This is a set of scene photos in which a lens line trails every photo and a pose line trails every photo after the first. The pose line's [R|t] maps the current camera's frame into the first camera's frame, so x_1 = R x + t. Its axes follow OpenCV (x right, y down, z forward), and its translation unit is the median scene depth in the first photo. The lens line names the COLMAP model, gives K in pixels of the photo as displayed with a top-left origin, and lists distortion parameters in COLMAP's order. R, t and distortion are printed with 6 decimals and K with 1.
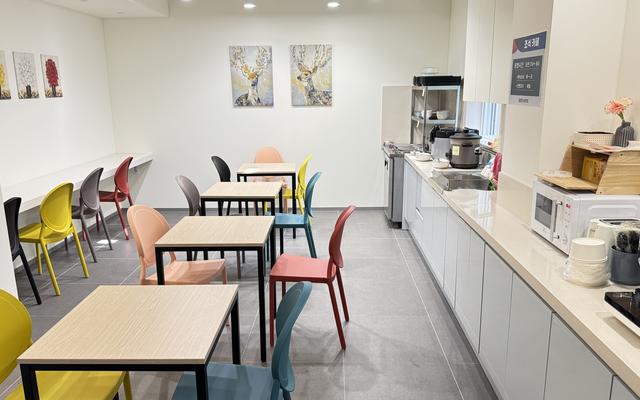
lens RADIAL K [[507.7, 0, 319.8], [0, 507.7, 199.6], [0, 0, 1]] dist [0.027698, -0.007055]
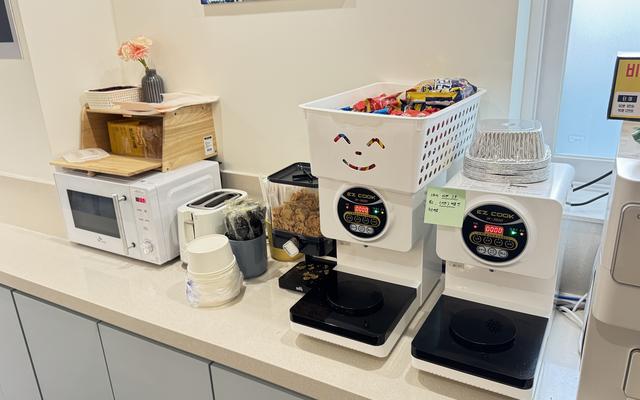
lens RADIAL K [[507.7, 0, 319.5], [0, 507.7, 202.6], [0, 0, 1]] dist [0.027698, -0.007055]
pose [[0.470523, -0.305775, 0.827714, 0.030115], [0.227987, 0.948315, 0.220726, -0.074227], [-0.852426, 0.084852, 0.515917, 0.412603]]
